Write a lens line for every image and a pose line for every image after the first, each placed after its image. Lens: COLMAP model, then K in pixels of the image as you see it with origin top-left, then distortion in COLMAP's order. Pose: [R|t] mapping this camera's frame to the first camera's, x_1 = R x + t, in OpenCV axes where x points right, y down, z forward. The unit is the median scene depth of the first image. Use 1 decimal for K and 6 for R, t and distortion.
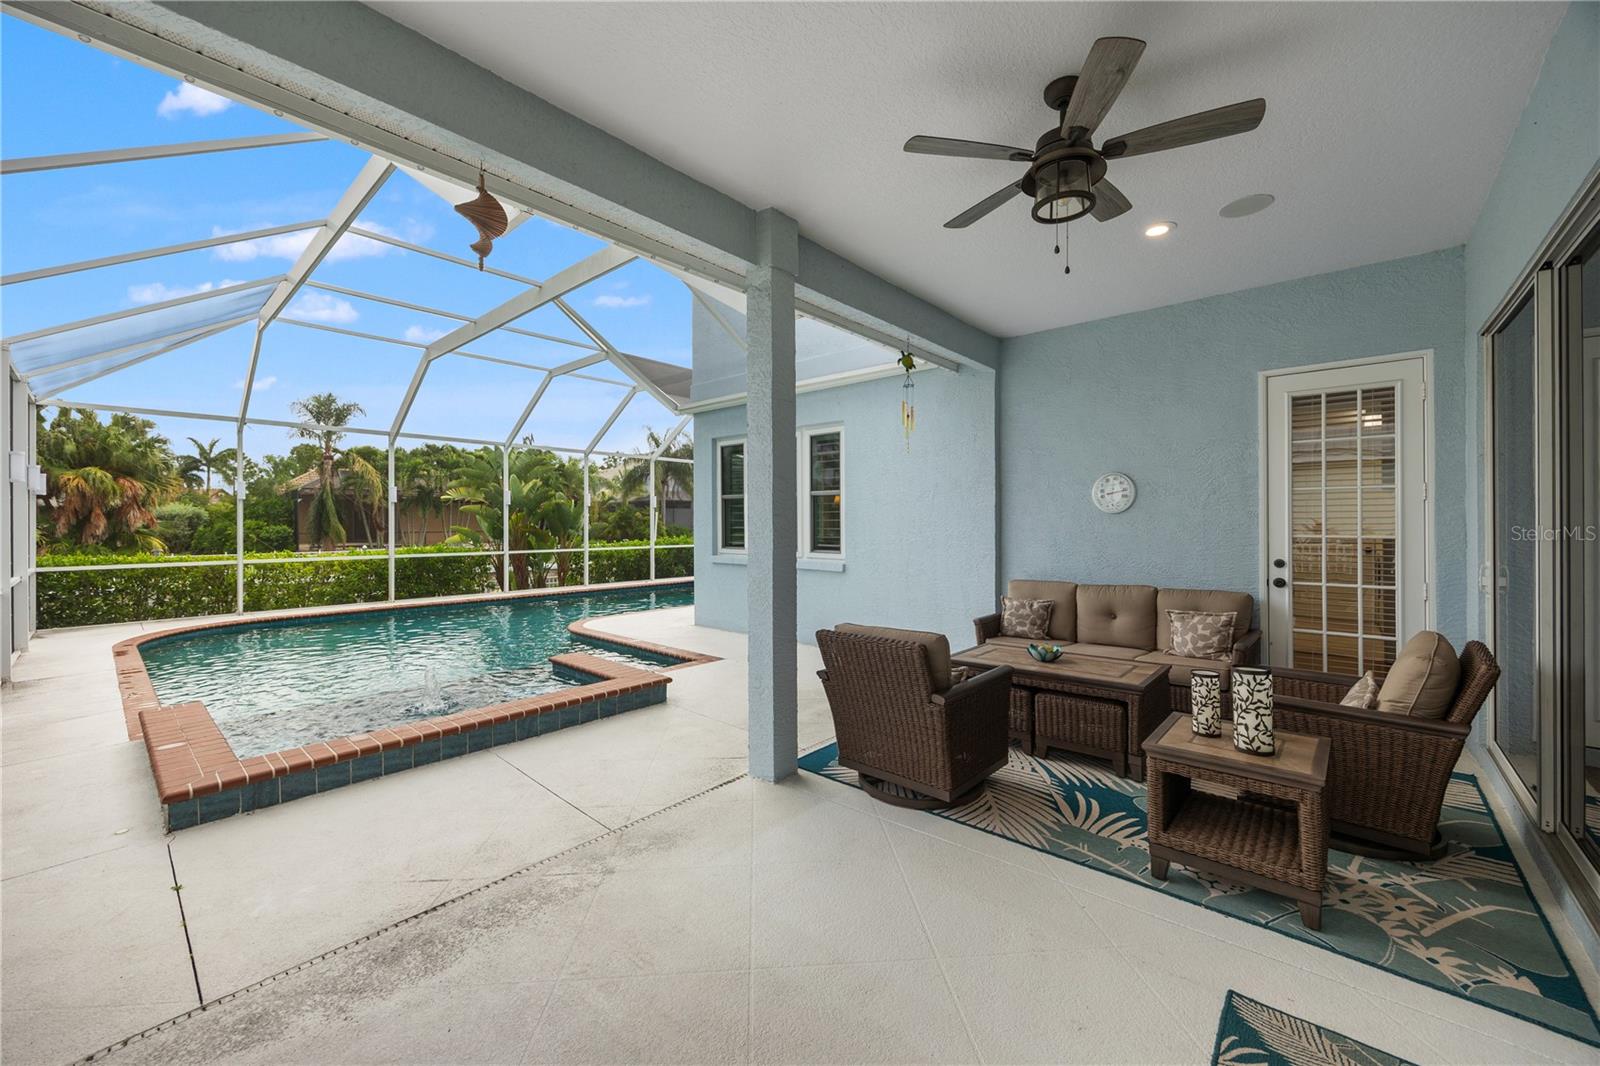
lens RADIAL K [[622.4, 0, 798.8], [0, 622.4, 526.9], [0, 0, 1]] dist [-0.002982, -0.000424]
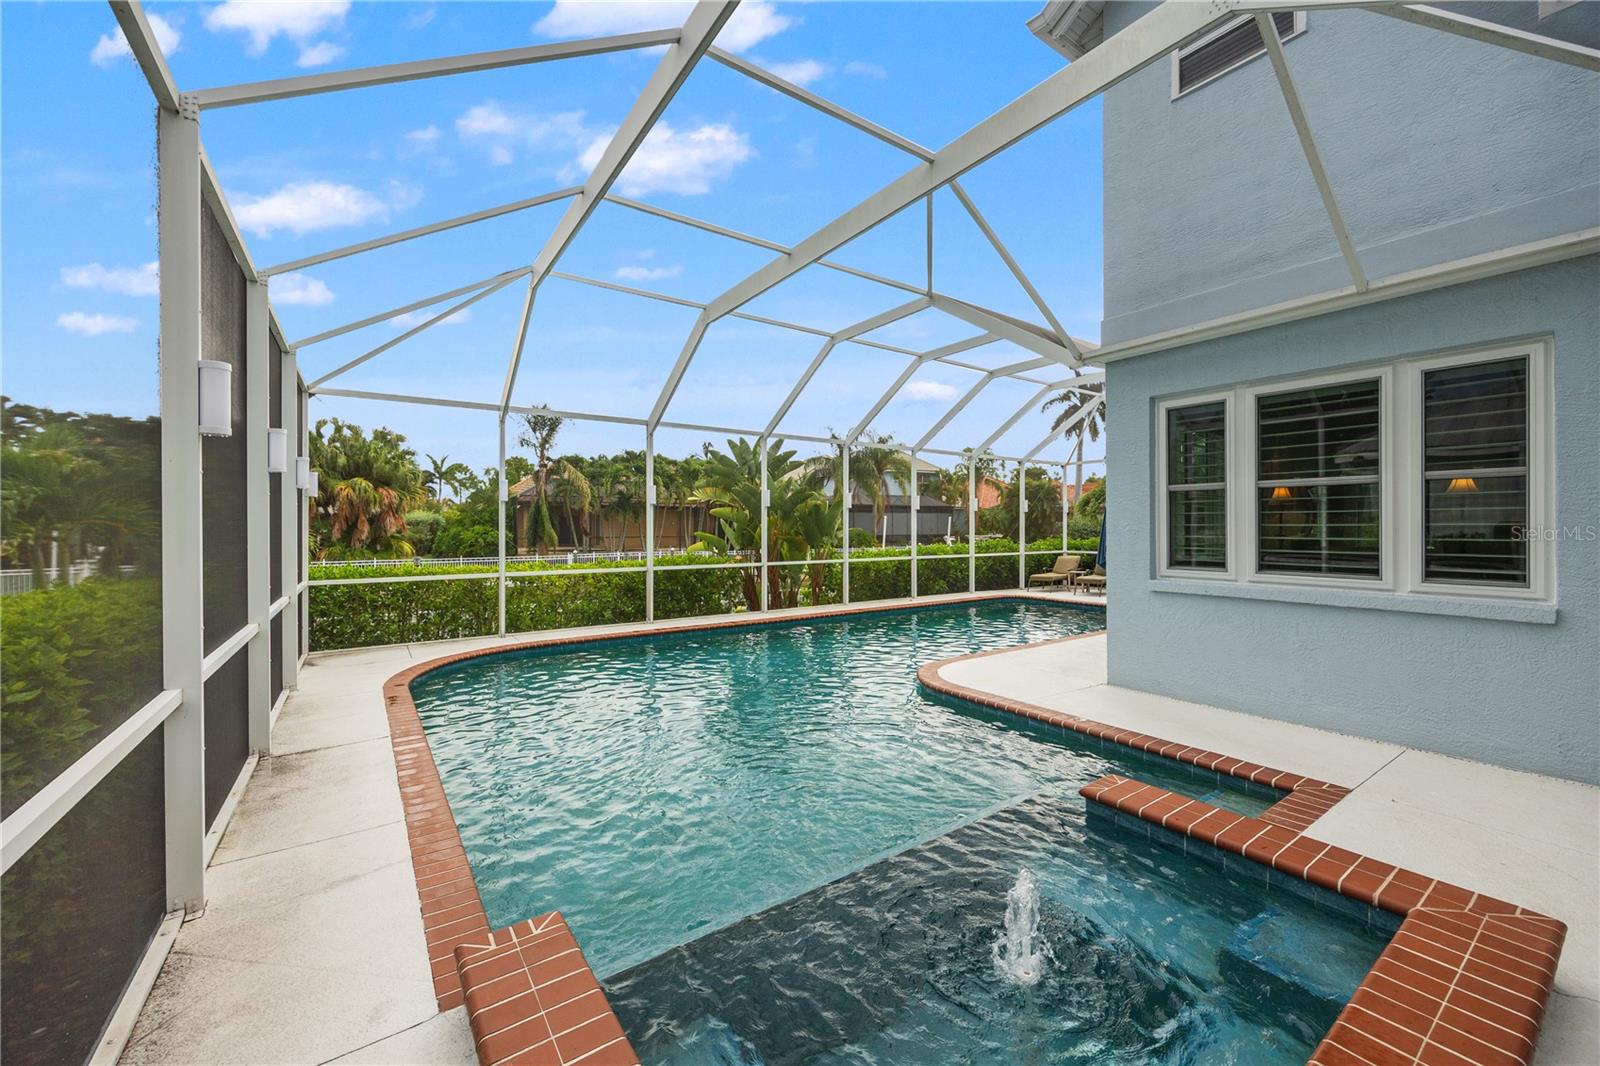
lens RADIAL K [[622.4, 0, 800.1], [0, 622.4, 531.3], [0, 0, 1]] dist [-0.002982, -0.000424]
pose [[0.973199, 0.000414, -0.229963, -0.183773], [-0.000634, 0.999999, -0.000883, -0.001796], [0.229963, 0.001005, 0.973199, 0.158244]]
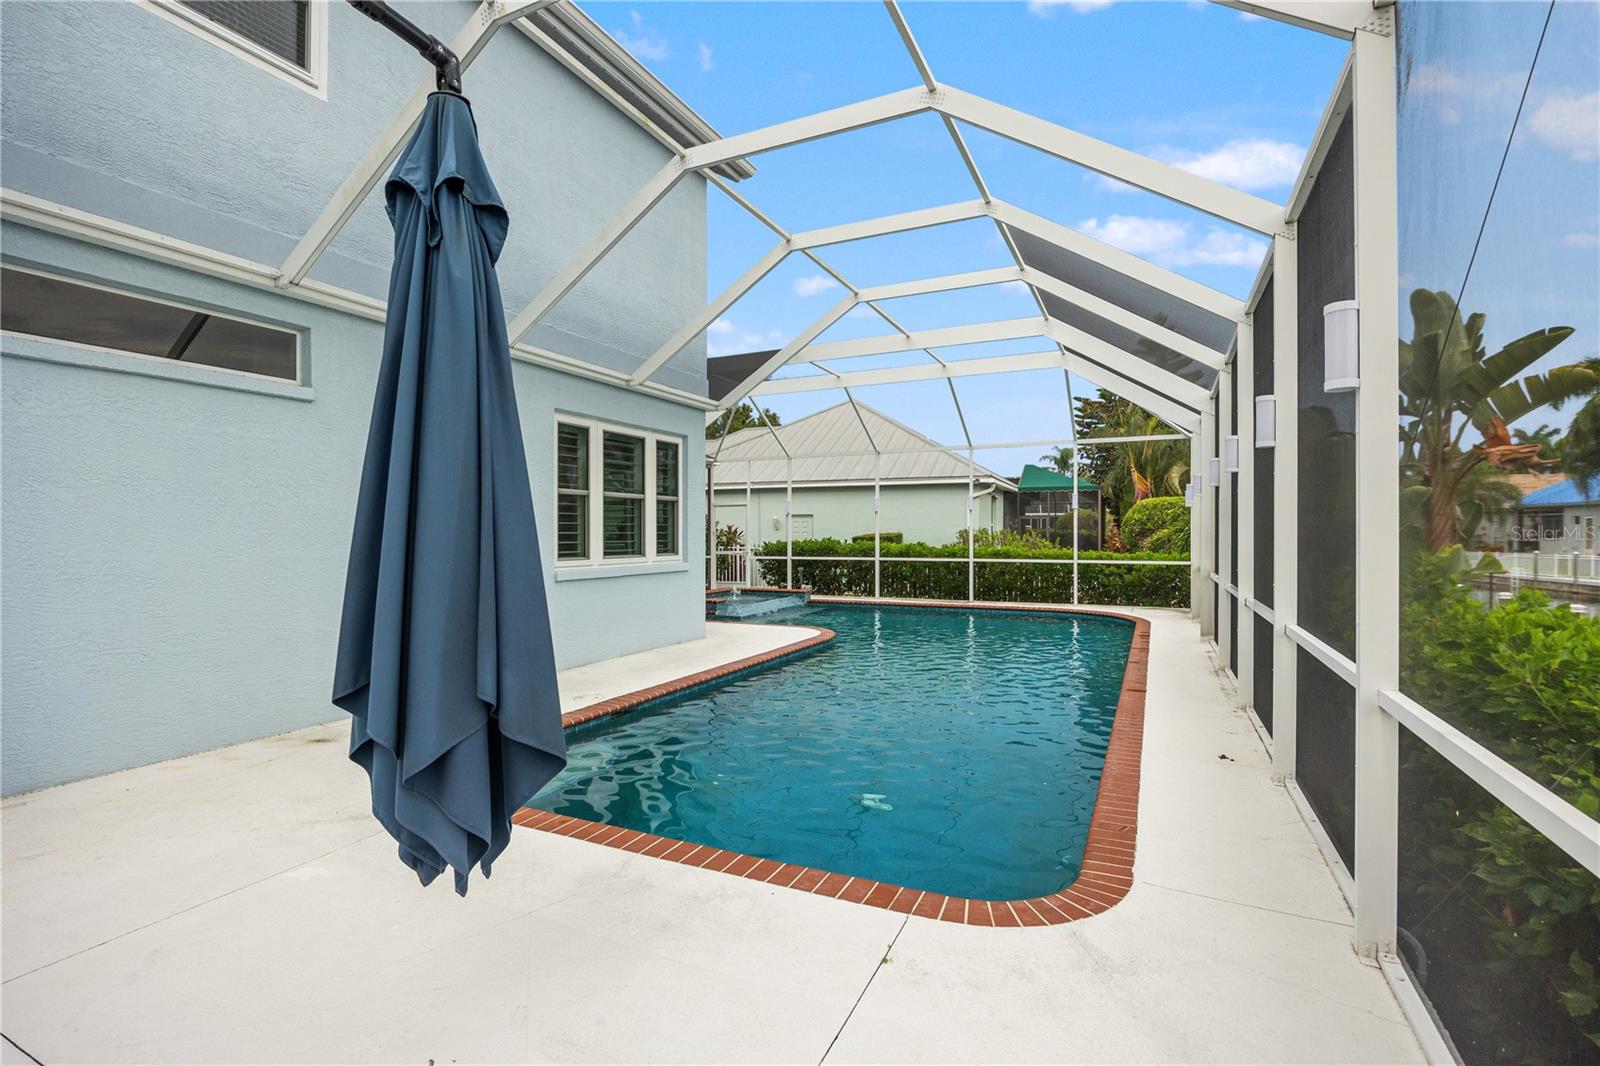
lens RADIAL K [[742.0, 0, 796.9], [0, 742.0, 528.8], [0, 0, 1]] dist [-0.000239, -0.000002]
pose [[-0.269634, -0.000516, 0.962963, -0.554887], [0.000179, 1.000000, 0.000586, -0.001985], [-0.962963, 0.000330, -0.269633, 0.517345]]
